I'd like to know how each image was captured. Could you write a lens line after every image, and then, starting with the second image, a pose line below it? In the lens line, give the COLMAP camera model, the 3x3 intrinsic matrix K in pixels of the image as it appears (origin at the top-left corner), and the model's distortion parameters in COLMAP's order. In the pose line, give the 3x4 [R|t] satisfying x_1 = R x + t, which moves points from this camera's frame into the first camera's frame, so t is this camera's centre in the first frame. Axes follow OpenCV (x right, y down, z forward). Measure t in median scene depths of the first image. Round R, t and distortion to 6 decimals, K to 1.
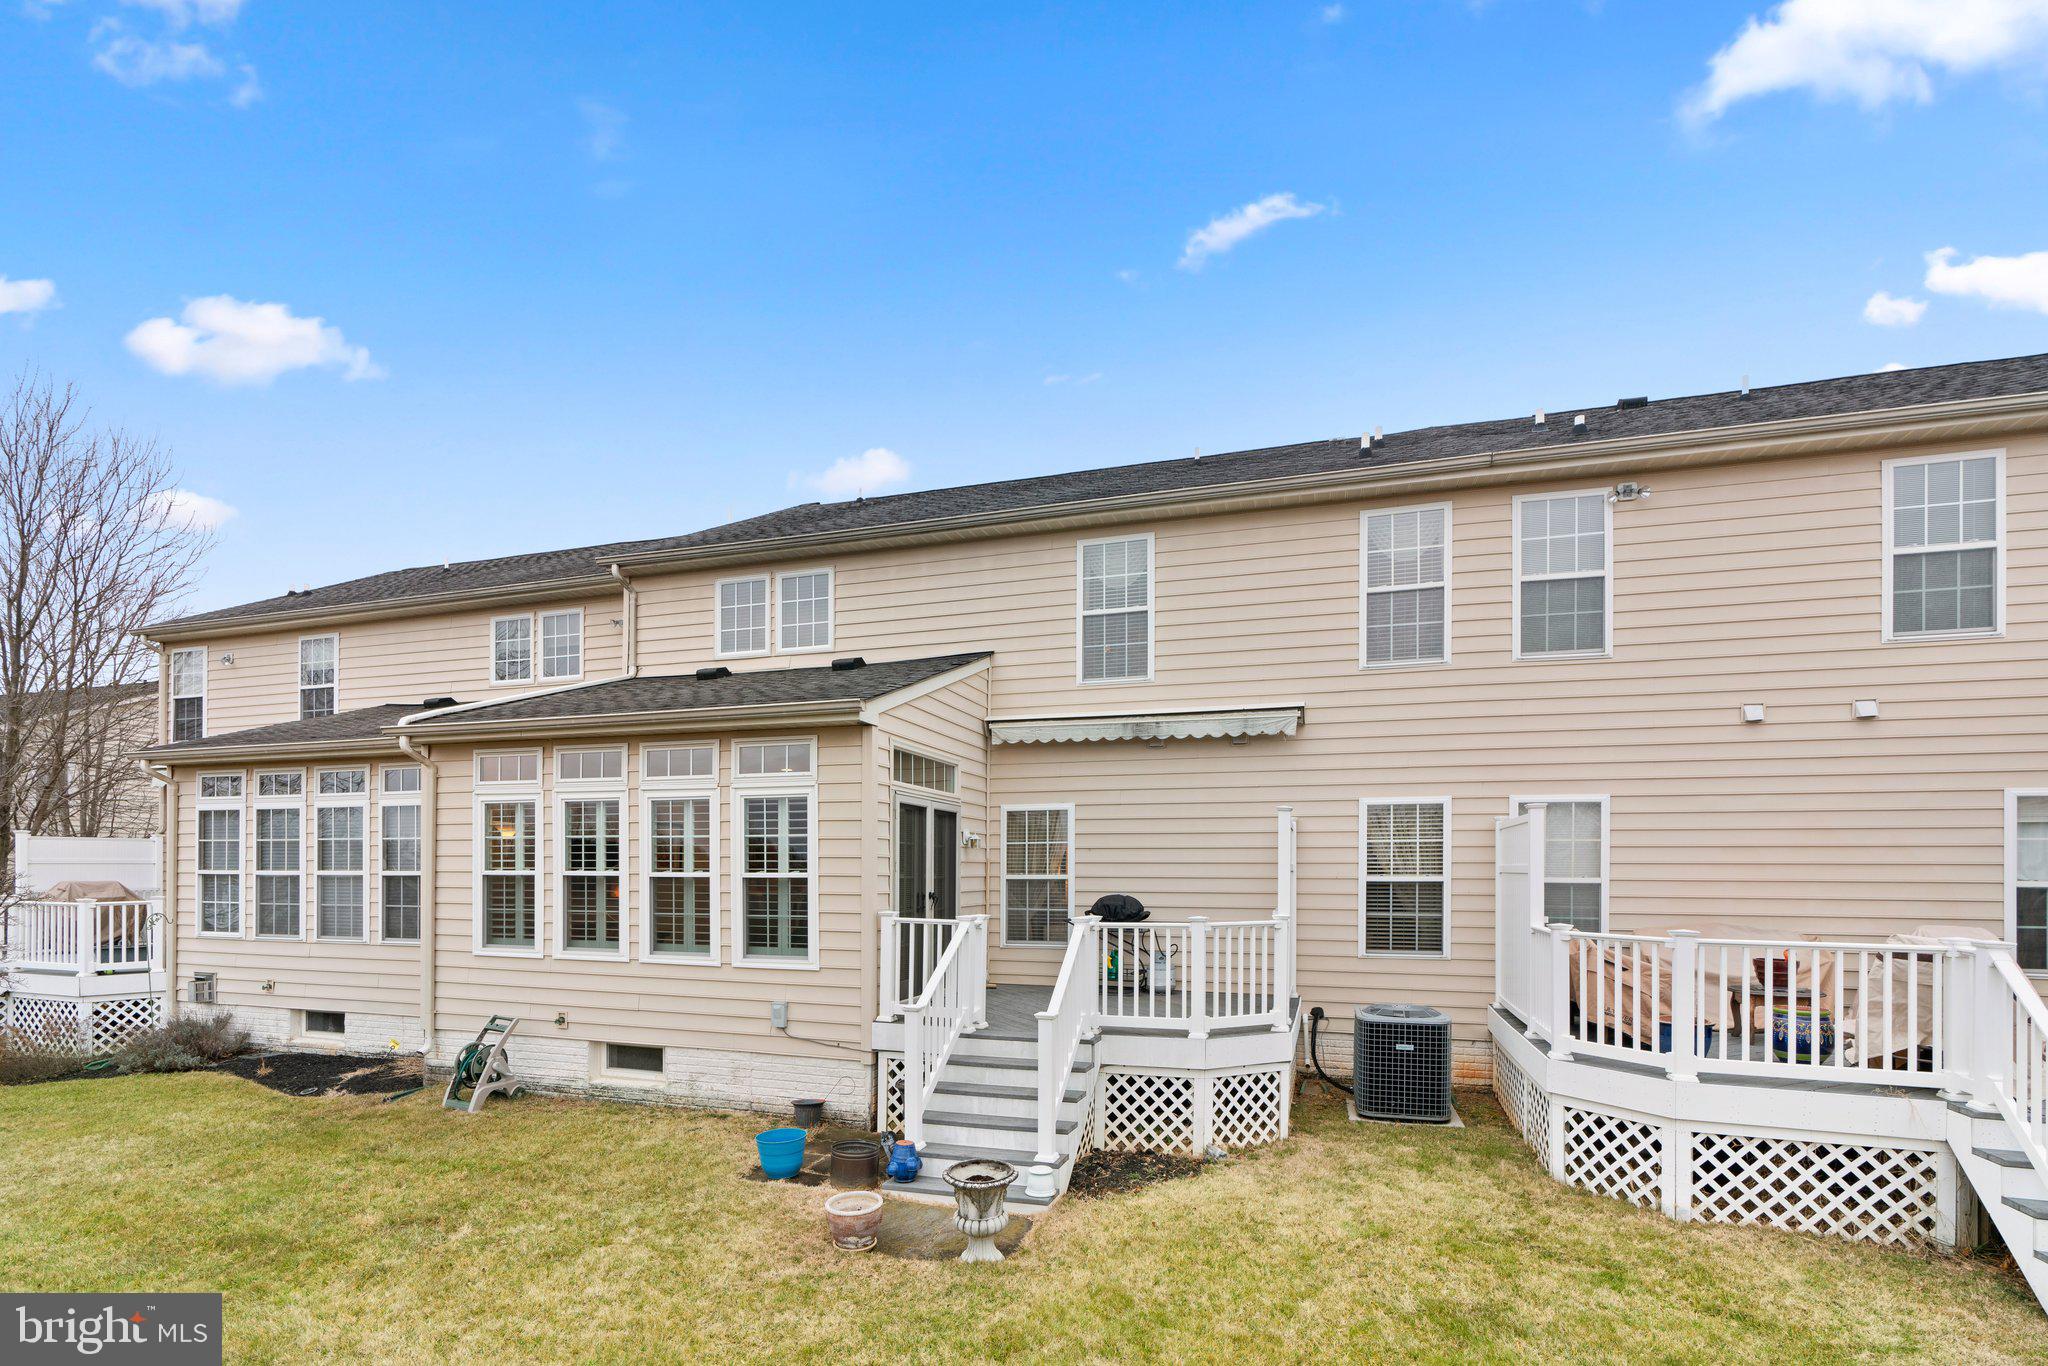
lens RADIAL K [[890.4, 0, 978.5], [0, 890.4, 693.2], [0, 0, 1]] dist [-0.001591, 0.000042]
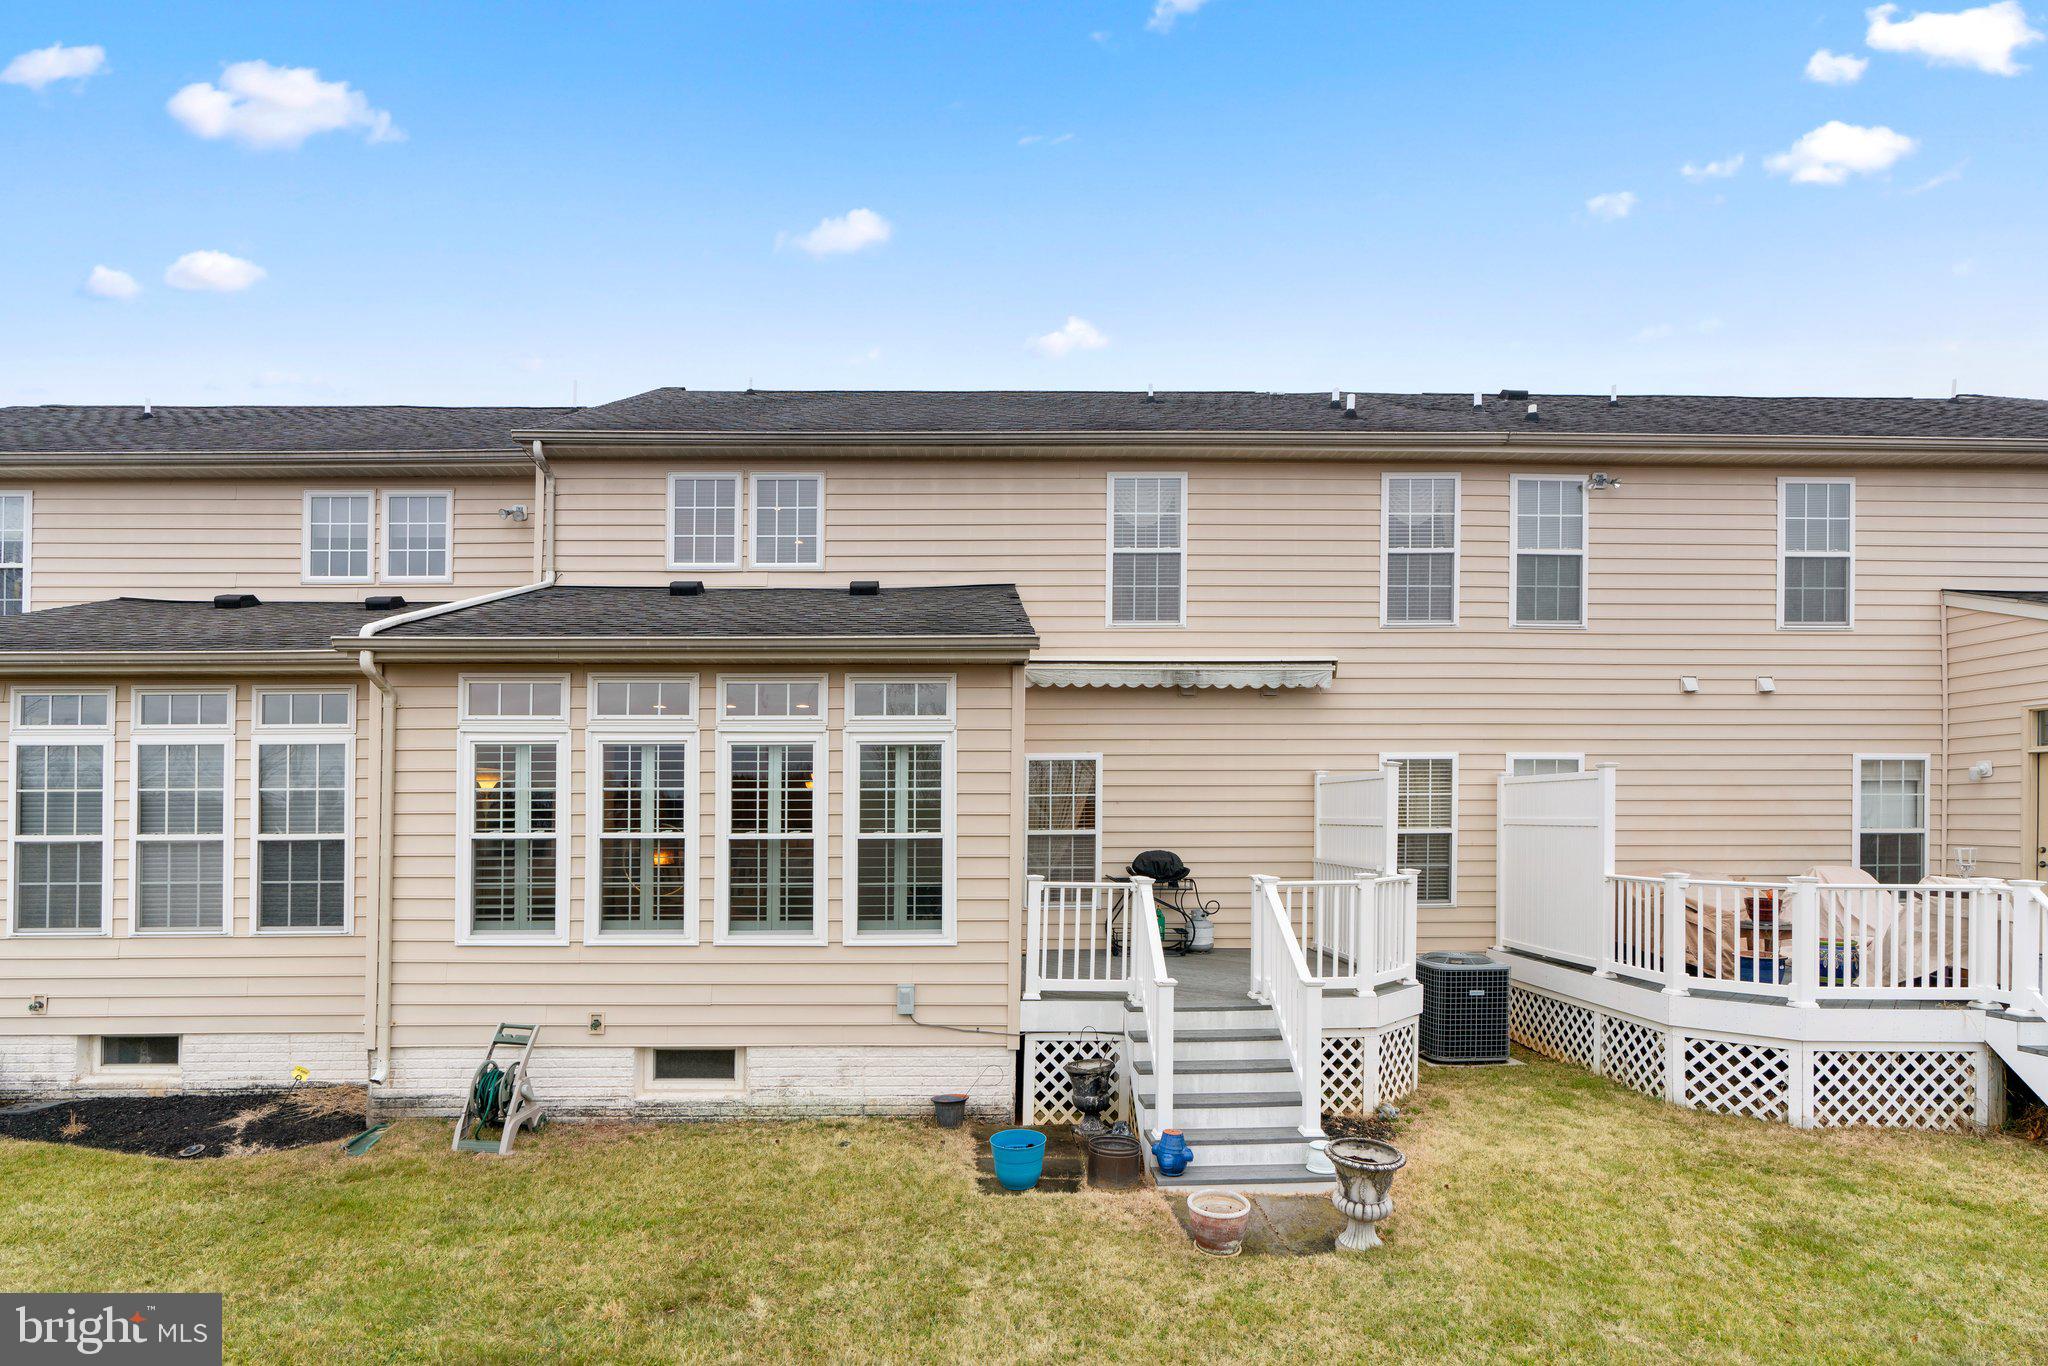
lens RADIAL K [[967.8, 0, 1024.2], [0, 967.8, 630.6], [0, 0, 1]] dist [-0.001145, 0.000013]
pose [[0.951207, 0.053006, 0.303965, -0.374152], [-0.054197, 0.998520, -0.004524, 0.005736], [-0.303755, -0.012171, 0.952672, 0.077221]]
